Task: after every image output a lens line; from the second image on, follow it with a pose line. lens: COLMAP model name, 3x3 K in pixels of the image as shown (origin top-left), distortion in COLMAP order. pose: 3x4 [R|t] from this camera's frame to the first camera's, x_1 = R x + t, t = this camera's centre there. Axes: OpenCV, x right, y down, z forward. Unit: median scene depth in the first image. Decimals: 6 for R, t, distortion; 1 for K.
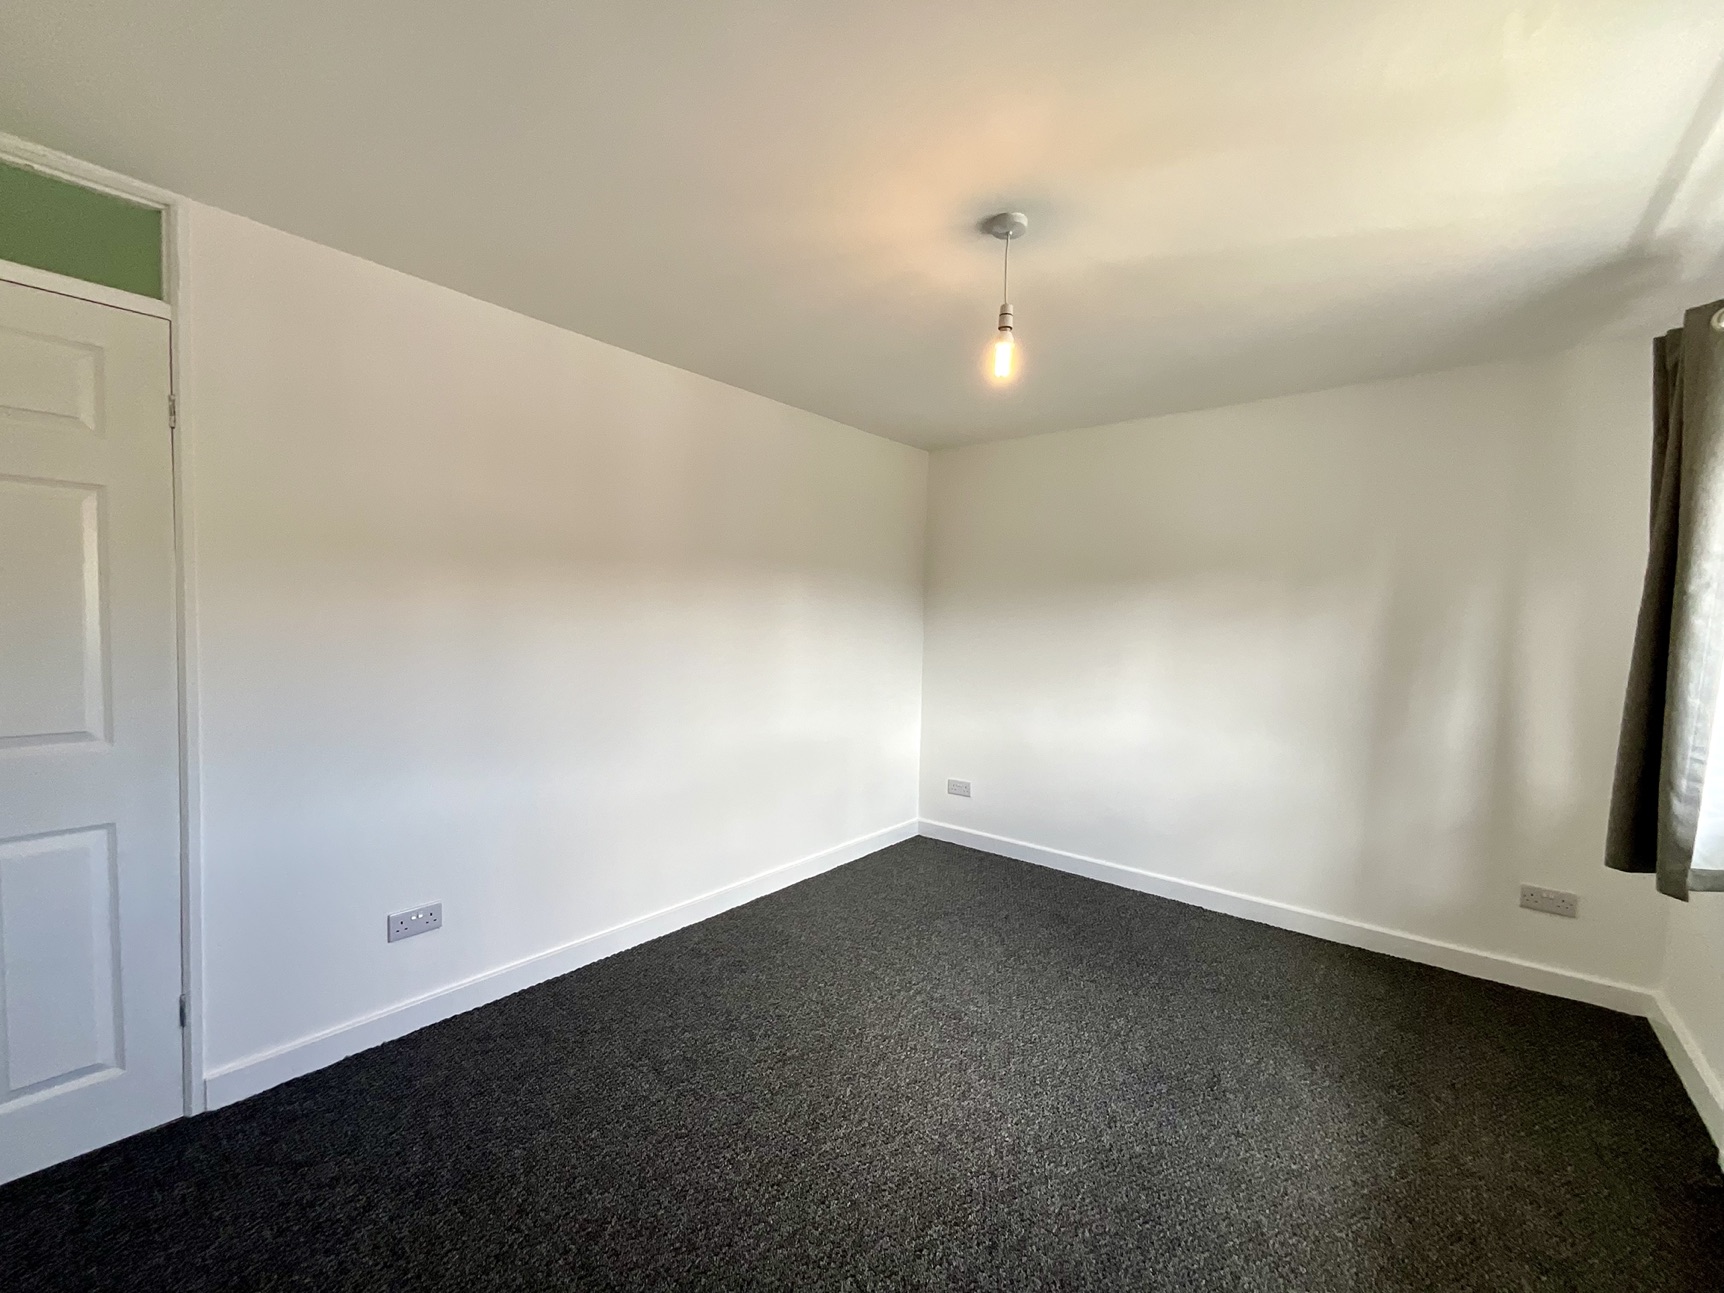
lens RADIAL K [[710.9, 0, 862.6], [0, 710.9, 648.3], [0, 0, 1]] dist [-0.001113, 0.000110]
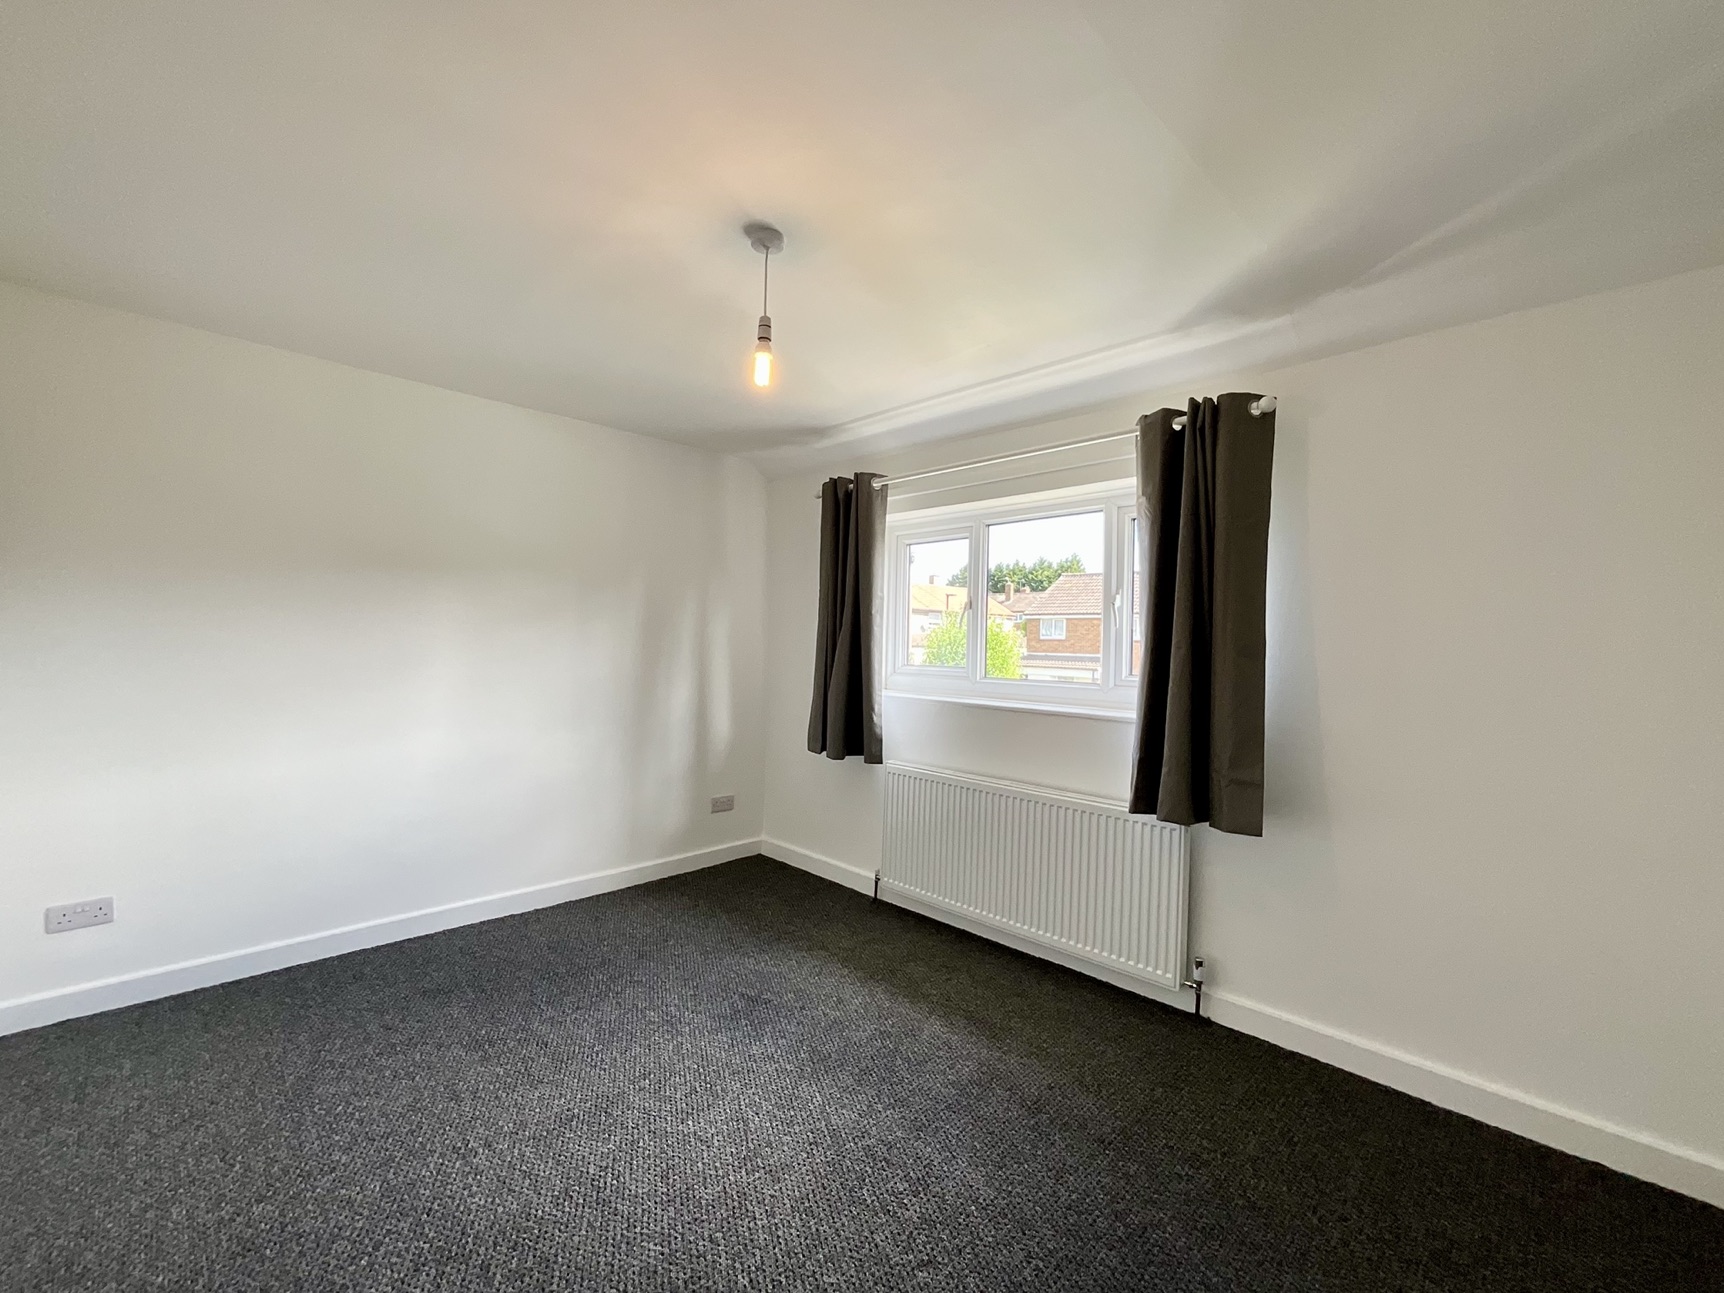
lens RADIAL K [[680.3, 0, 906.3], [0, 680.3, 641.9], [0, 0, 1]] dist [-0.001648, -0.000027]
pose [[0.091668, -0.017715, 0.995632, -0.481207], [0.020945, 0.999655, 0.015858, -0.016150], [-0.995569, 0.019400, 0.092007, 0.448916]]
